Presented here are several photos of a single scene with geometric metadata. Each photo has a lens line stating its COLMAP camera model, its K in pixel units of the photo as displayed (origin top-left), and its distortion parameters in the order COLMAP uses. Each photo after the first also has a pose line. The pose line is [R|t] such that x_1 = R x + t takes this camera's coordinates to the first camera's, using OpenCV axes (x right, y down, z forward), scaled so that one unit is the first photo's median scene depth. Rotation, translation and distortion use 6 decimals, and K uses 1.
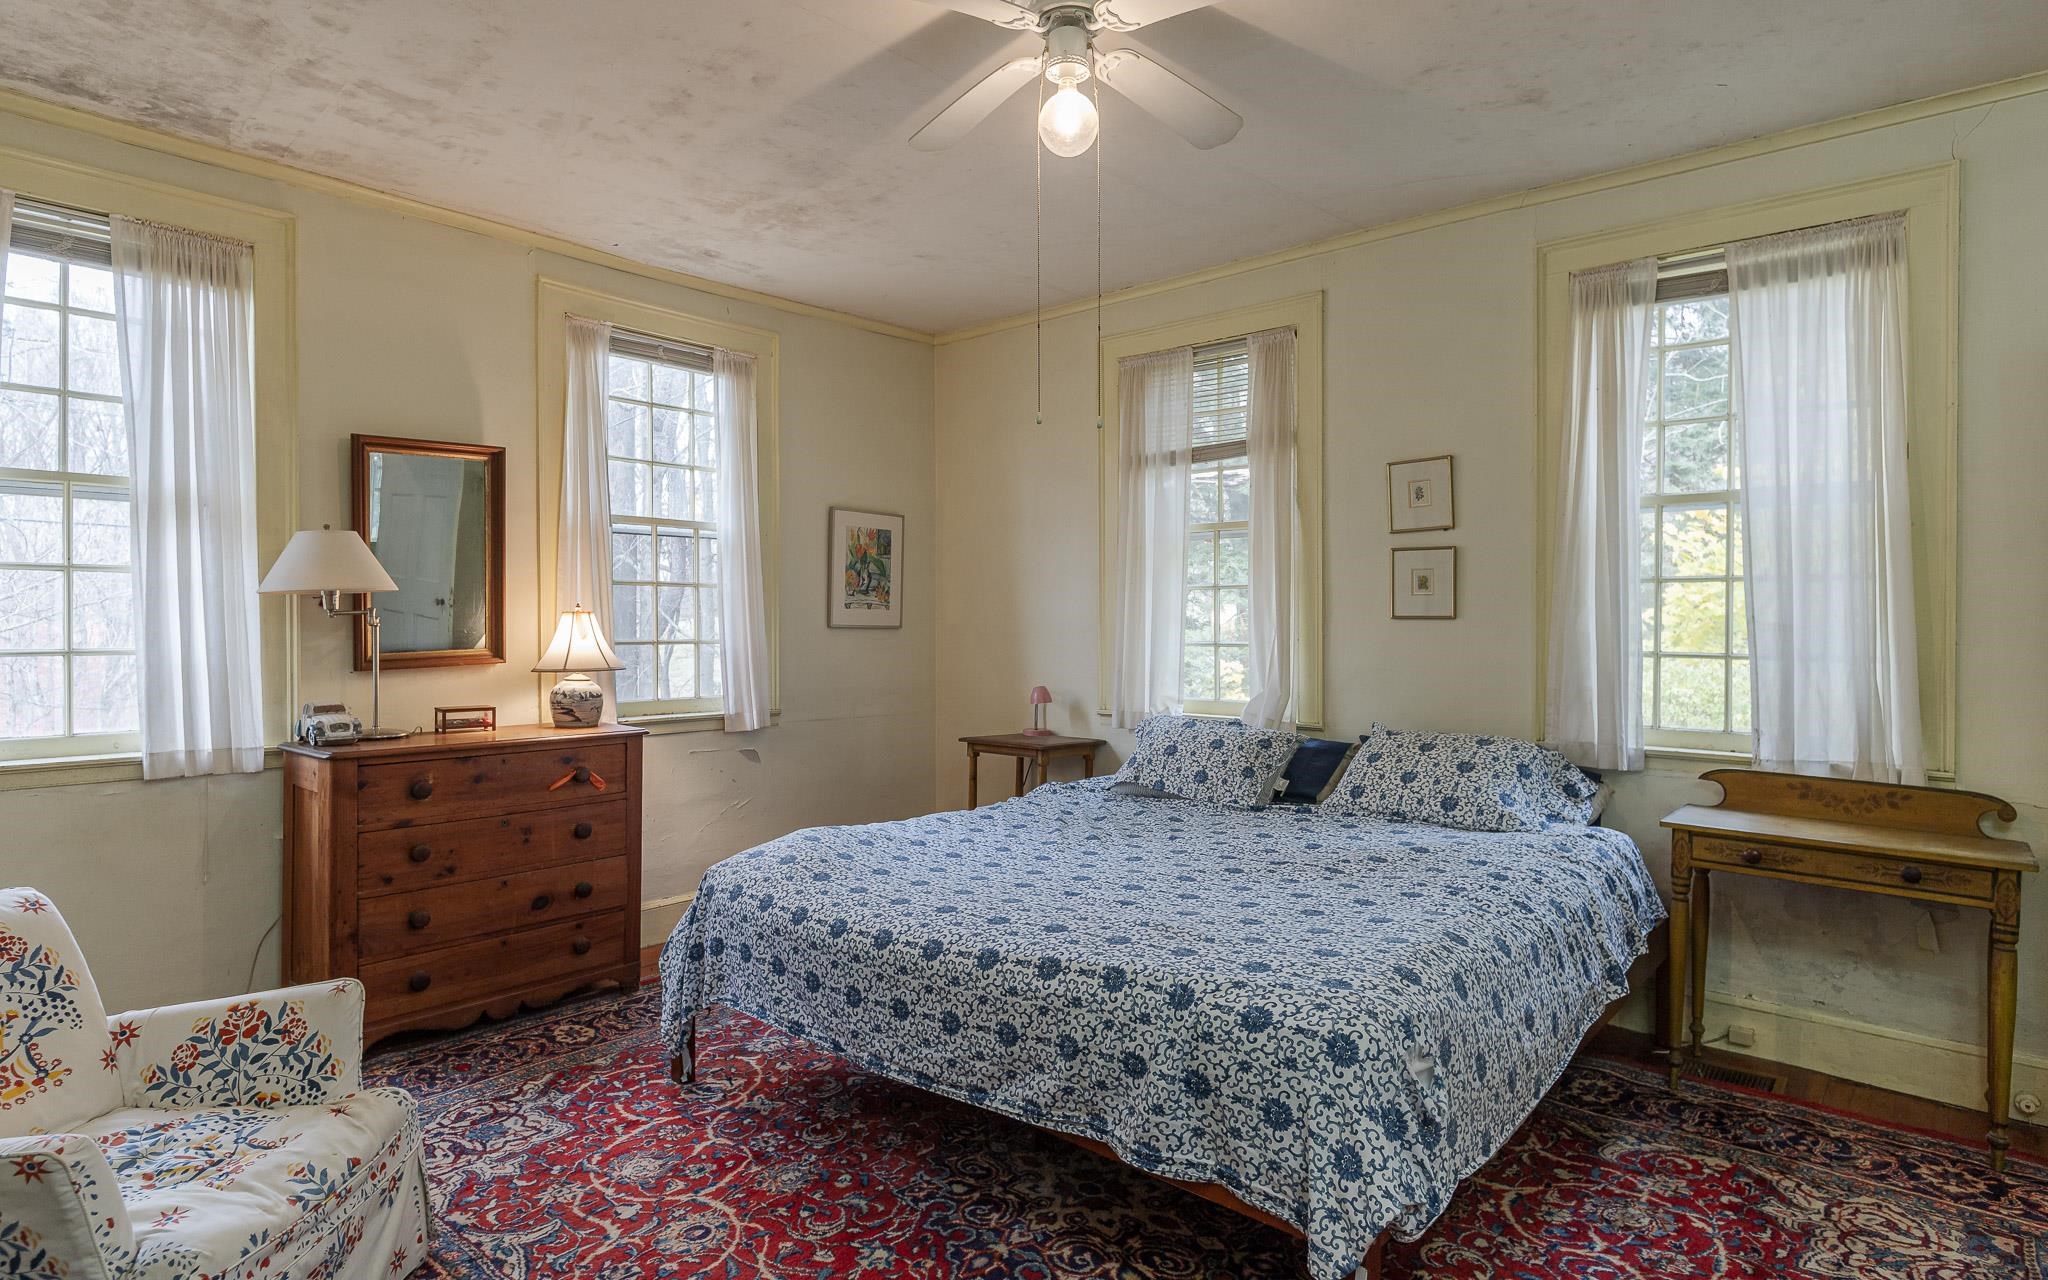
lens RADIAL K [[1068.8, 0, 1024.4], [0, 1068.8, 632.4], [0, 0, 1]] dist [0.002722, 0.000139]
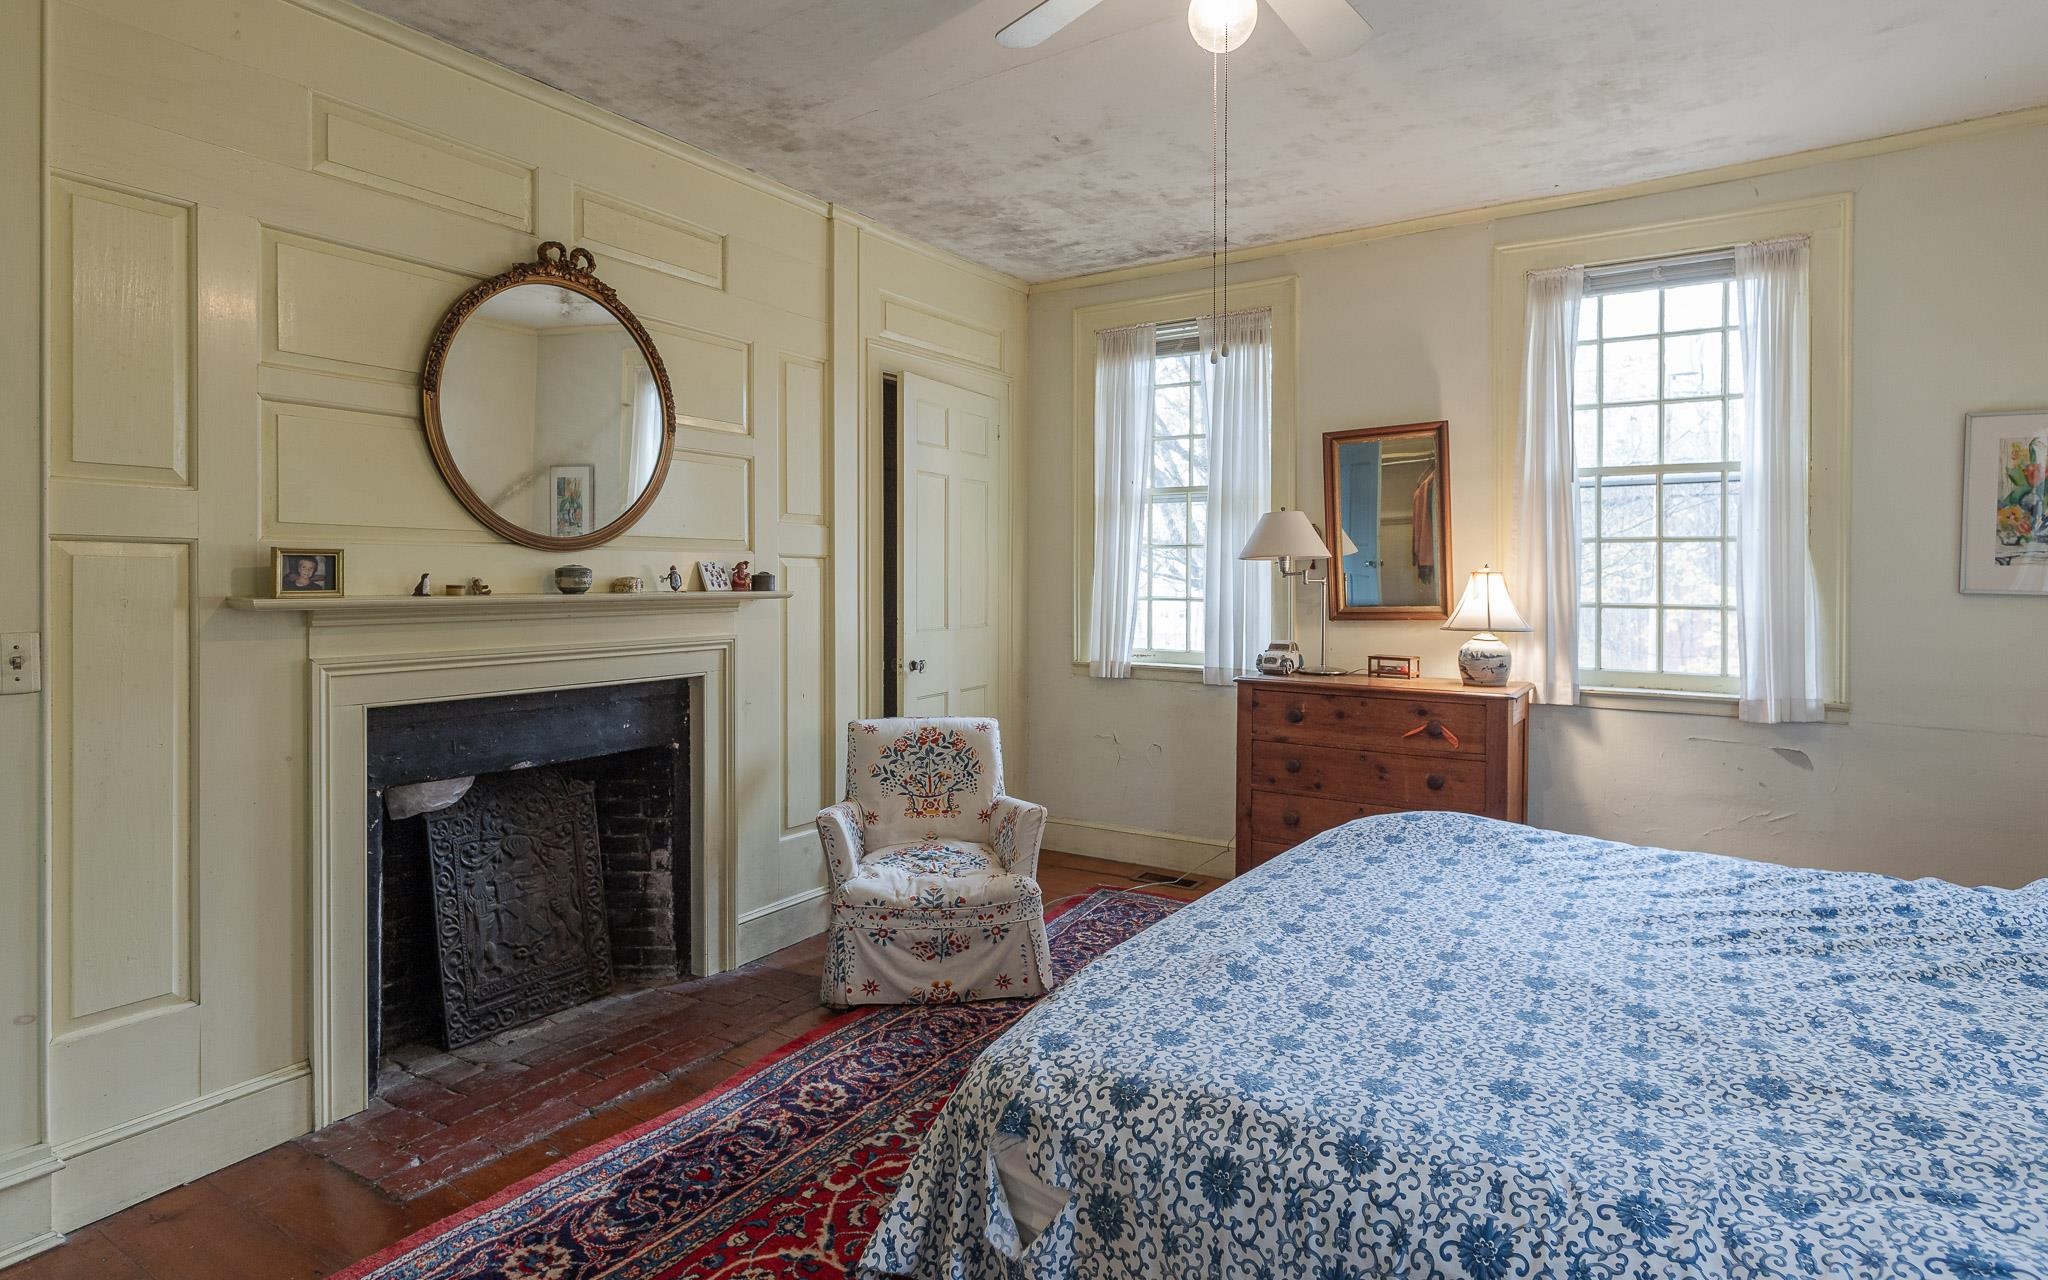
lens RADIAL K [[1064.8, 0, 1021.9], [0, 1064.8, 603.7], [0, 0, 1]] dist [0.001502, 0.000169]
pose [[0.157907, 0.026829, -0.987089, 0.544907], [-0.014390, 0.999587, 0.024867, -0.009109], [0.987349, 0.010278, 0.158228, 0.432195]]
